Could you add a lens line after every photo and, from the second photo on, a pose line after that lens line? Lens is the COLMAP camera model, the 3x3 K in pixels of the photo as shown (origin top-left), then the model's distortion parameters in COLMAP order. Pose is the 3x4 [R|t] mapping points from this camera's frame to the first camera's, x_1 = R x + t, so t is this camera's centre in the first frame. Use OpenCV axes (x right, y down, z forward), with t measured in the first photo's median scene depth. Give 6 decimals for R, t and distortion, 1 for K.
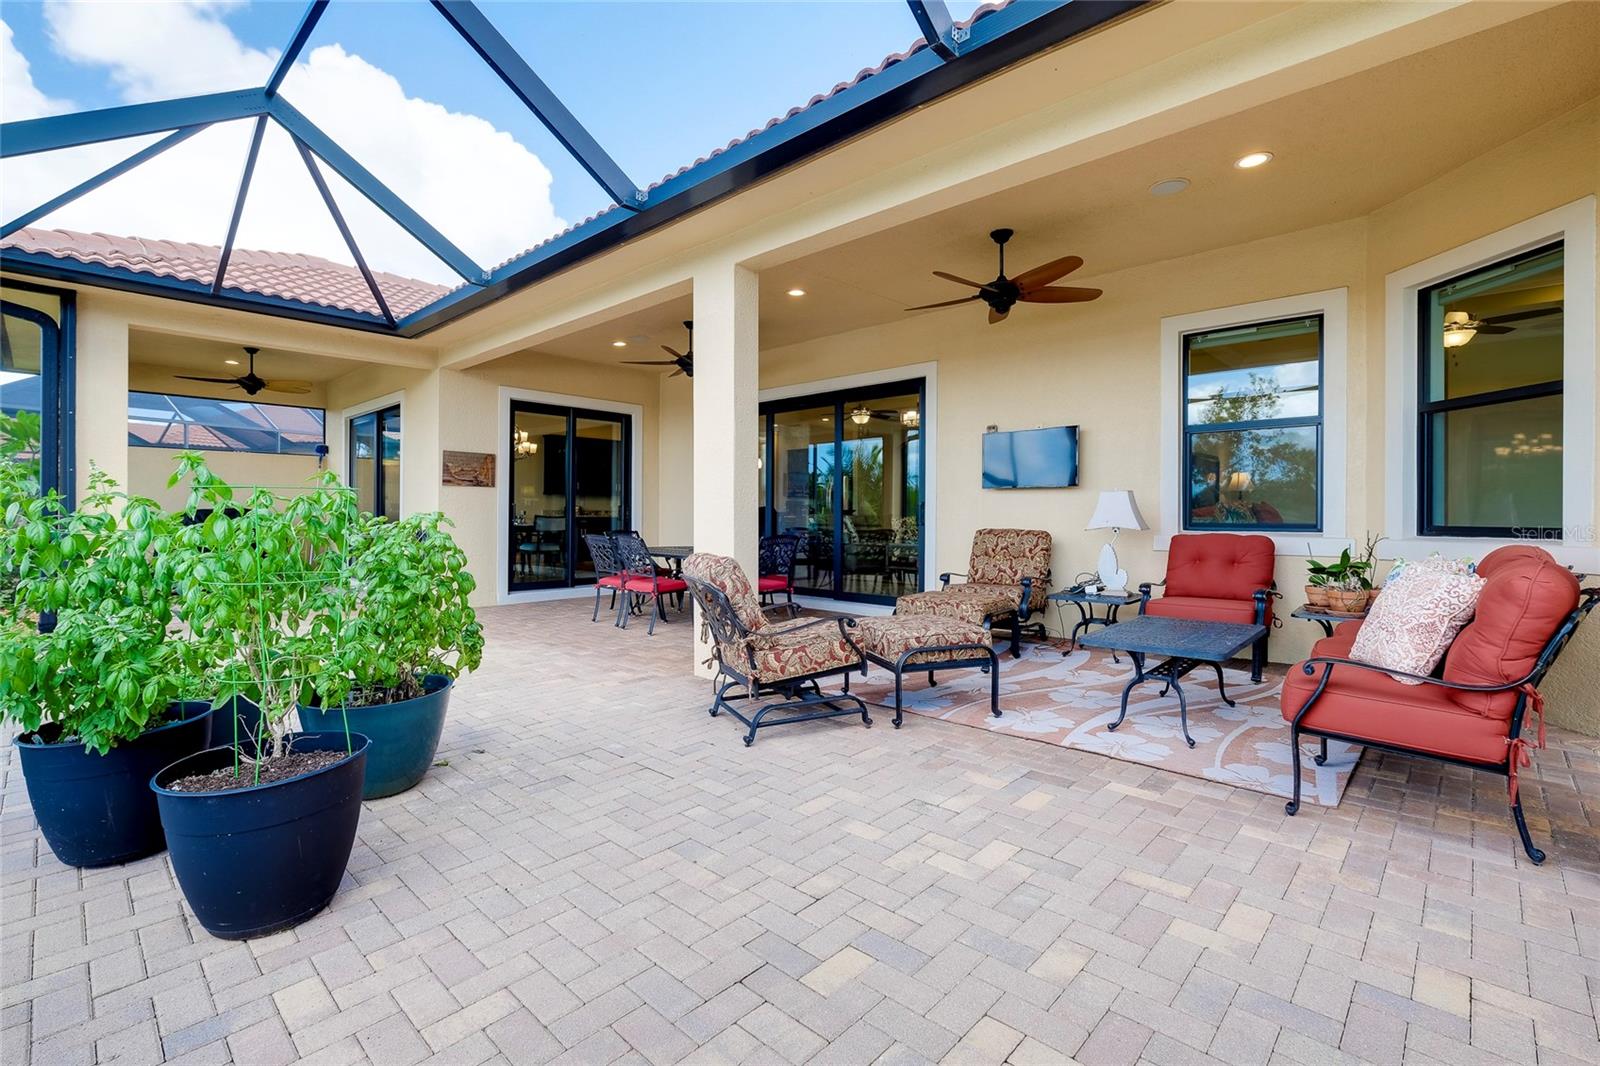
lens RADIAL K [[715.7, 0, 801.4], [0, 715.7, 518.1], [0, 0, 1]] dist [-0.003725, -0.000114]
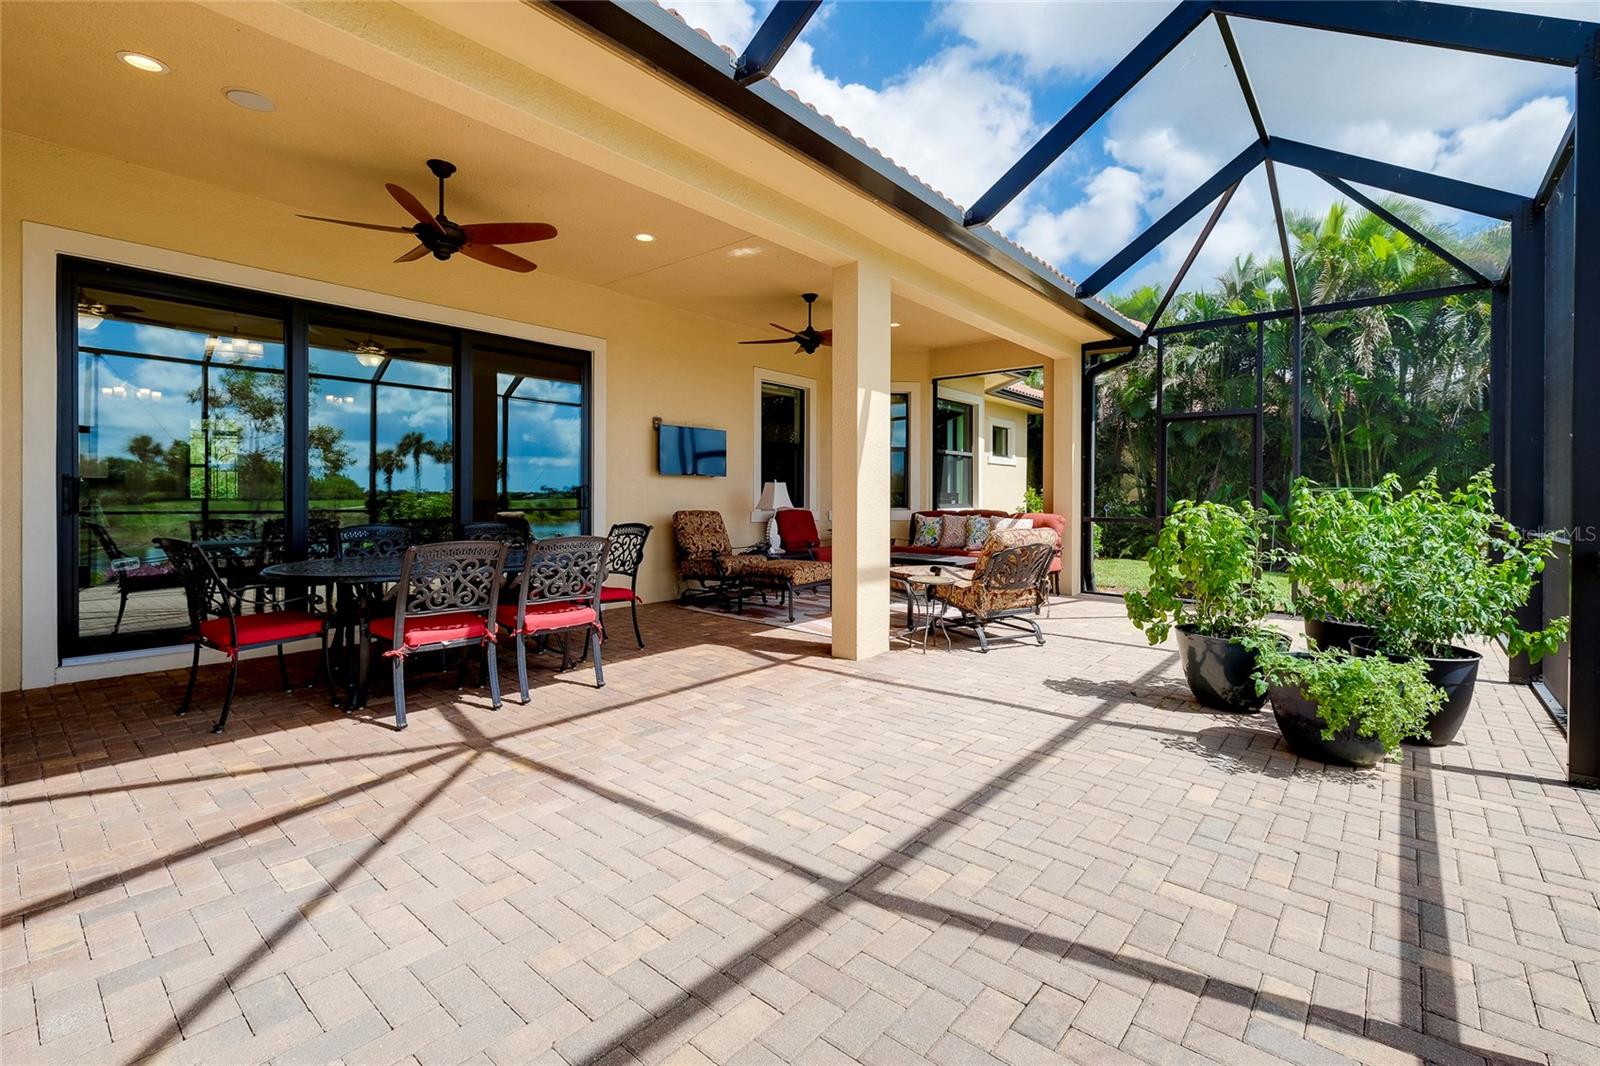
lens RADIAL K [[715.7, 0, 813.1], [0, 715.7, 505.7], [0, 0, 1]] dist [-0.003725, -0.000114]
pose [[-0.044591, -0.018035, 0.998843, -1.019317], [0.004835, 0.999821, 0.018269, -0.015989], [-0.998994, 0.005644, -0.044496, 0.956779]]
